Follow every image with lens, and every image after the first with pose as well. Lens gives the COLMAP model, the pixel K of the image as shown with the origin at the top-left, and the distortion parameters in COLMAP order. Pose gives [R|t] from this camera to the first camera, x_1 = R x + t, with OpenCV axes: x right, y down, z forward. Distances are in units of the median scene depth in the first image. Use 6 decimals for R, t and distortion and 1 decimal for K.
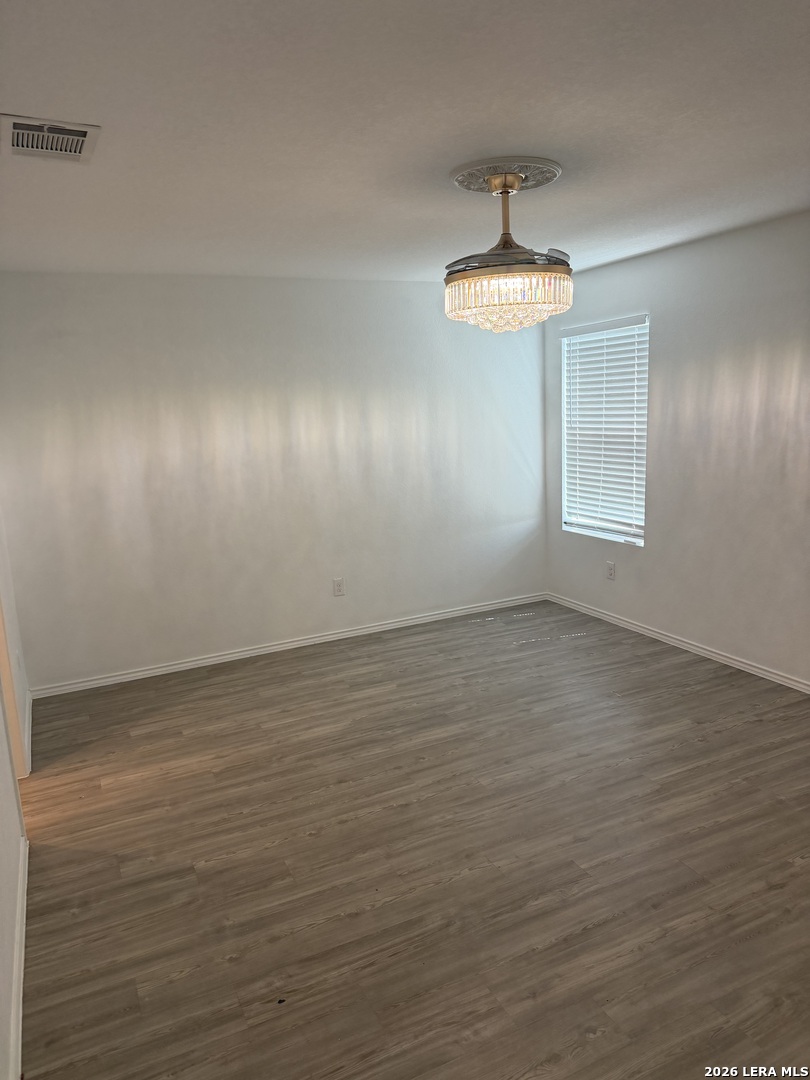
lens RADIAL K [[773.2, 0, 405.0], [0, 773.2, 540.0], [0, 0, 1]] dist [0.001093, -0.000498]
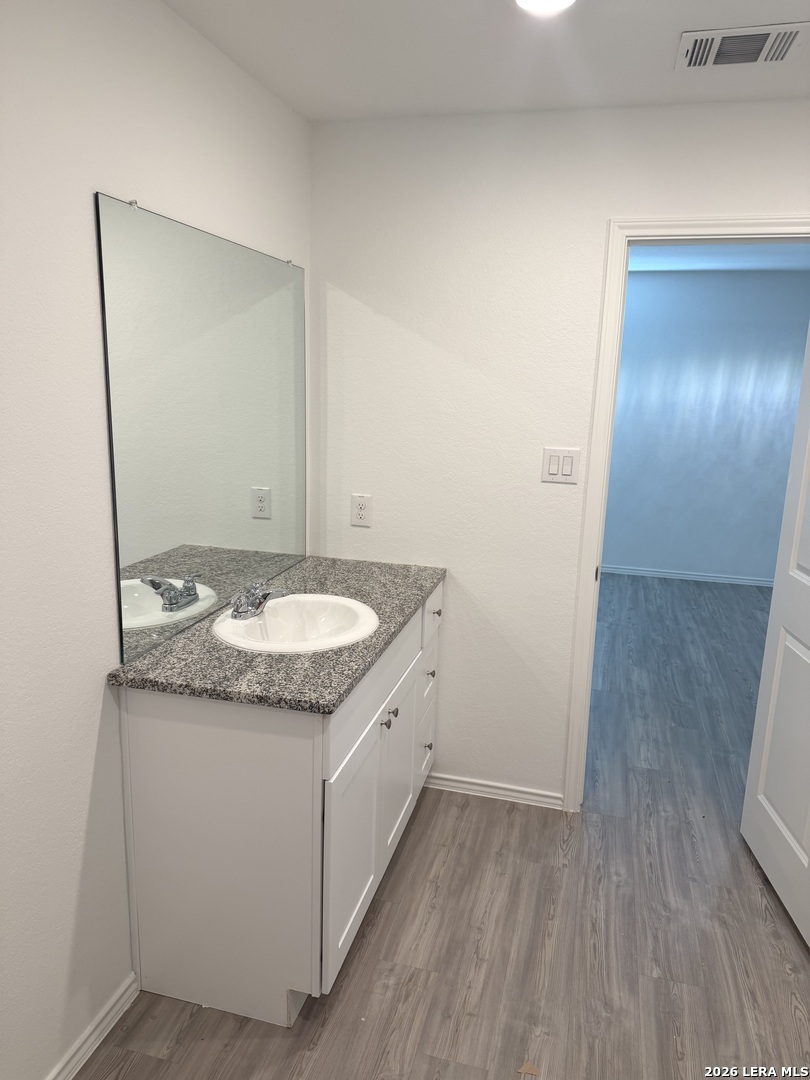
lens RADIAL K [[773.2, 0, 405.0], [0, 773.2, 540.0], [0, 0, 1]] dist [0.001093, -0.000498]
pose [[0.668958, -0.105249, 0.735811, -1.069274], [0.083542, 0.994298, 0.066271, -0.049553], [-0.738591, 0.017139, 0.673936, 0.469657]]
